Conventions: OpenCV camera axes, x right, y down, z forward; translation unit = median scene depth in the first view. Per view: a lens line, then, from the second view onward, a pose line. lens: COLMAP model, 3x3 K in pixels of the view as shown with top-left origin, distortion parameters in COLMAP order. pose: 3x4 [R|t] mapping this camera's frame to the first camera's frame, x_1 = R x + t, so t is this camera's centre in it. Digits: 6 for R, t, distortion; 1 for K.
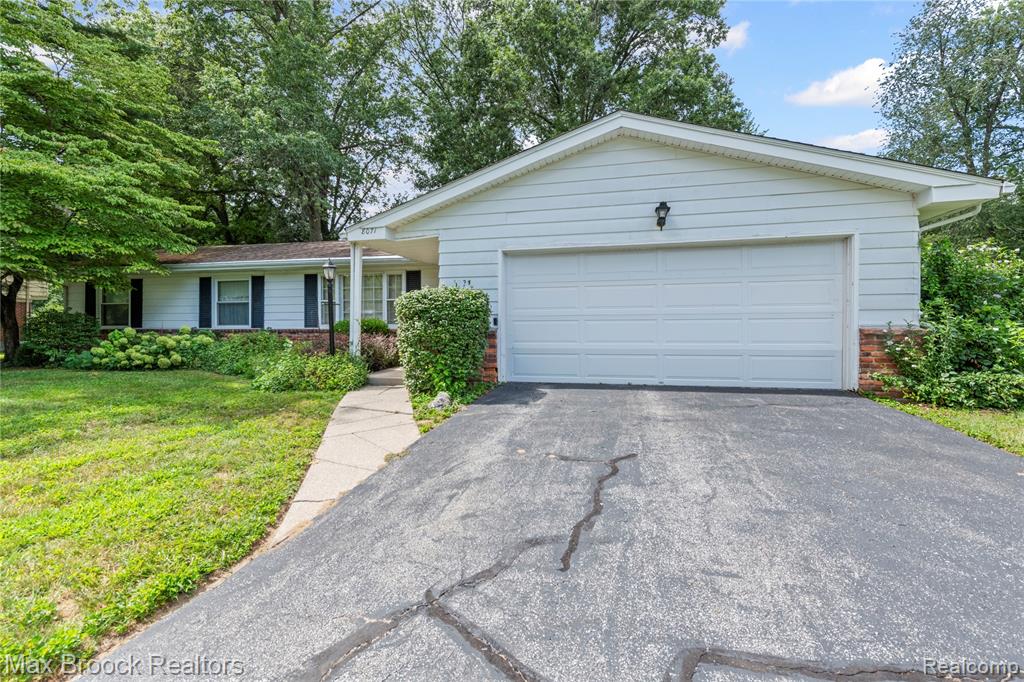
lens RADIAL K [[447.2, 0, 508.5], [0, 447.2, 327.4], [0, 0, 1]] dist [0.002162, 0.000420]
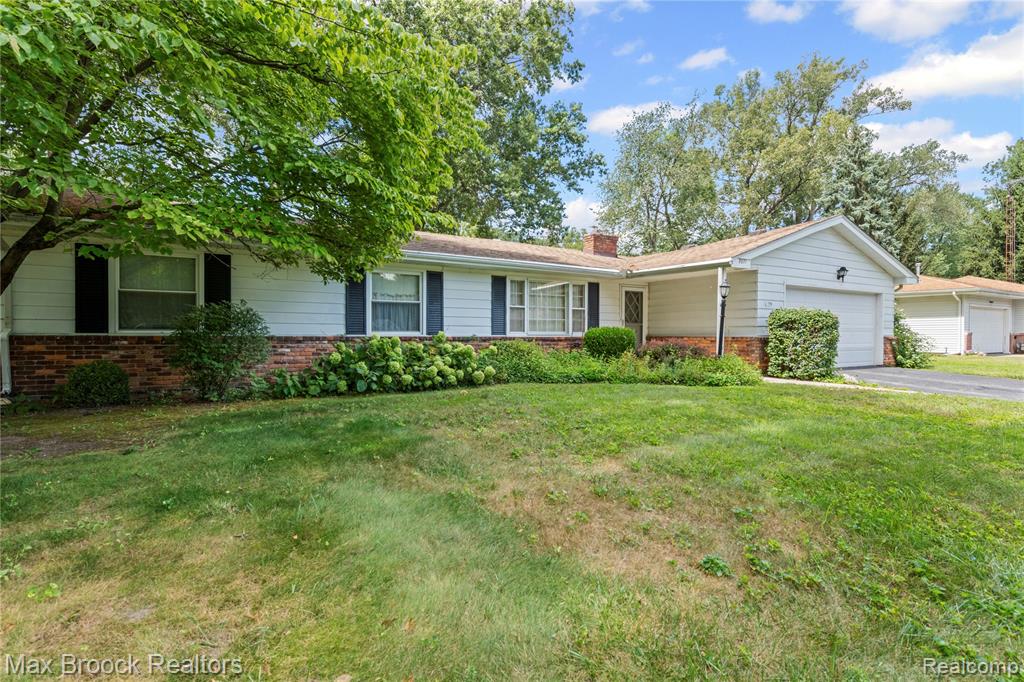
lens RADIAL K [[493.3, 0, 512.0], [0, 493.3, 341.0], [0, 0, 1]] dist [0.001740, -0.000085]
pose [[0.723253, -0.002850, 0.690577, -1.118417], [-0.000607, 0.999988, 0.004762, 0.007777], [-0.690583, -0.003863, 0.723243, 0.260001]]
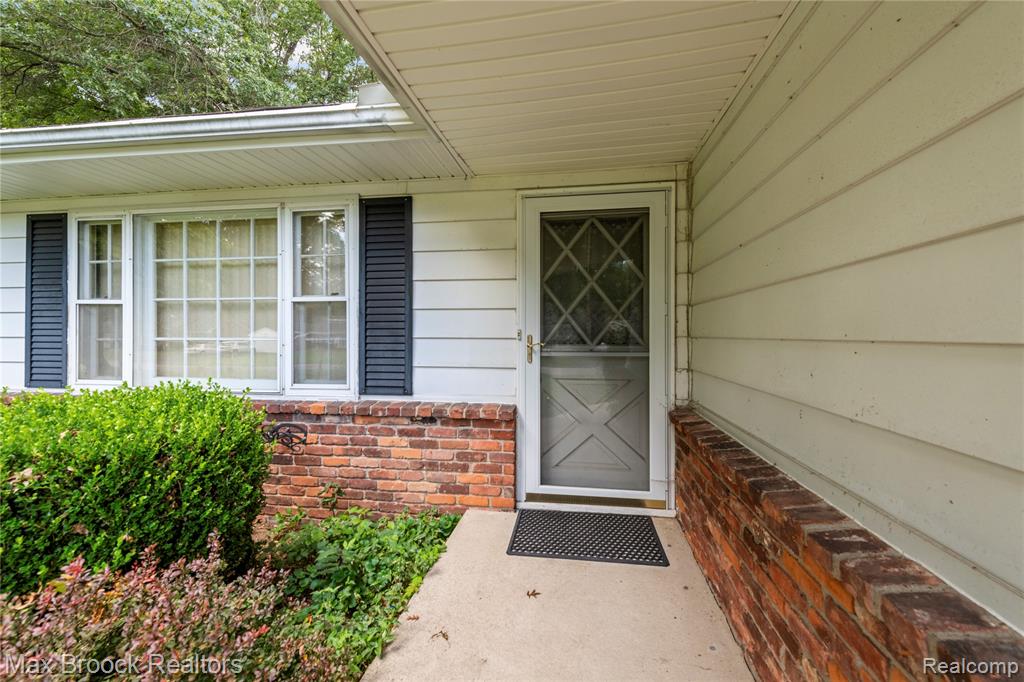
lens RADIAL K [[414.7, 0, 512.0], [0, 414.7, 341.0], [0, 0, 1]] dist [0.011045, -0.000104]
pose [[0.998511, 0.007843, 0.053982, -0.139160], [-0.007704, 0.999966, -0.002787, -0.033612], [-0.054002, 0.002367, 0.998538, 0.698908]]
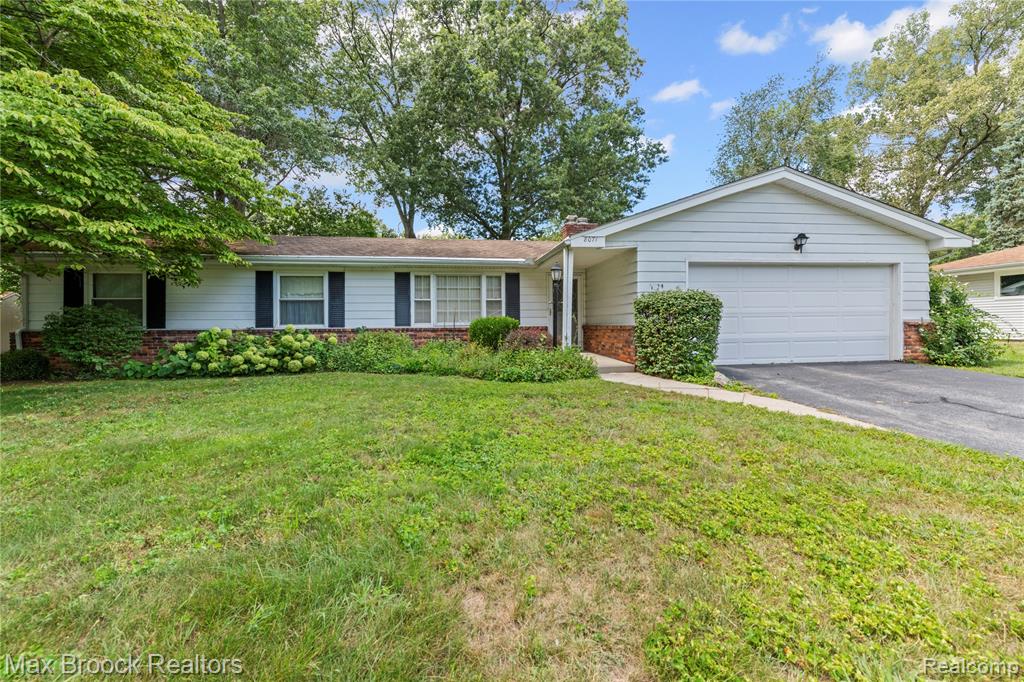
lens RADIAL K [[428.3, 0, 513.3], [0, 428.3, 323.5], [0, 0, 1]] dist [0.001997, 0.000232]
pose [[0.933770, -0.004018, 0.357851, -0.554699], [0.009435, 0.999866, -0.013392, 0.008923], [-0.357749, 0.015882, 0.933683, 0.032601]]
